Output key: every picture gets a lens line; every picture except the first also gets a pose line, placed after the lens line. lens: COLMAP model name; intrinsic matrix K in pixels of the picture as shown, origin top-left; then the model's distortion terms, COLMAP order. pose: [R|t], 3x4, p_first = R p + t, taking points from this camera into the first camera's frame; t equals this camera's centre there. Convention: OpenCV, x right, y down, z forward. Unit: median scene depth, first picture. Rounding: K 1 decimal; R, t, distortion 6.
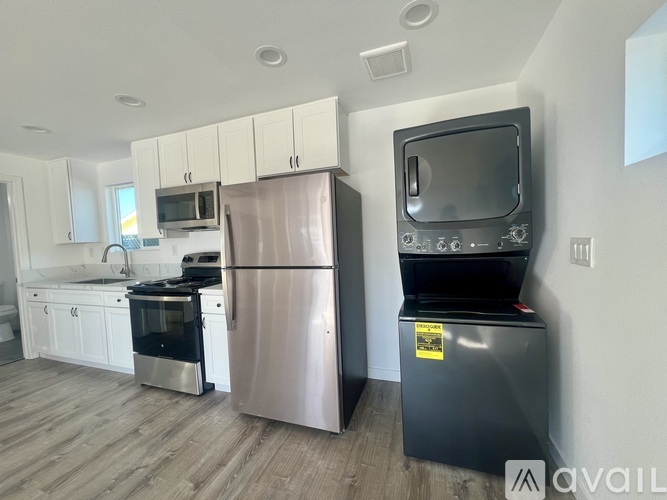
lens RADIAL K [[264.9, 0, 333.2], [0, 264.9, 251.3], [0, 0, 1]] dist [-0.012729, -0.001053]
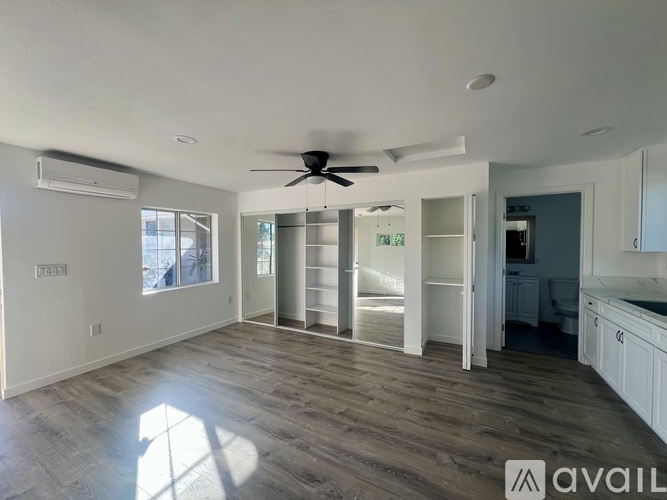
lens RADIAL K [[264.9, 0, 331.0], [0, 264.9, 248.7], [0, 0, 1]] dist [-0.012729, -0.001053]
pose [[-0.160770, 0.050136, -0.985718, -0.041142], [-0.041377, 0.997489, 0.057484, -0.064426], [0.986124, 0.050028, -0.158291, 0.227780]]
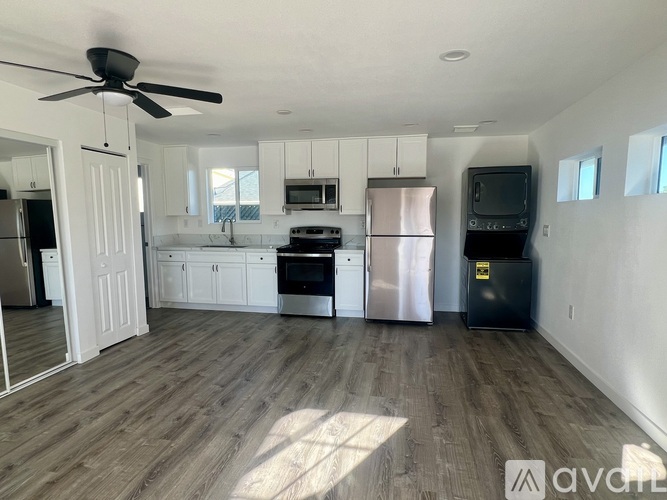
lens RADIAL K [[370.0, 0, 330.8], [0, 370.0, 250.5], [0, 0, 1]] dist [-0.025109, 0.005084]
pose [[0.993861, 0.020972, 0.108632, -0.694869], [-0.027173, 0.998065, 0.055922, 0.023308], [-0.107249, -0.058531, 0.992508, -1.069267]]
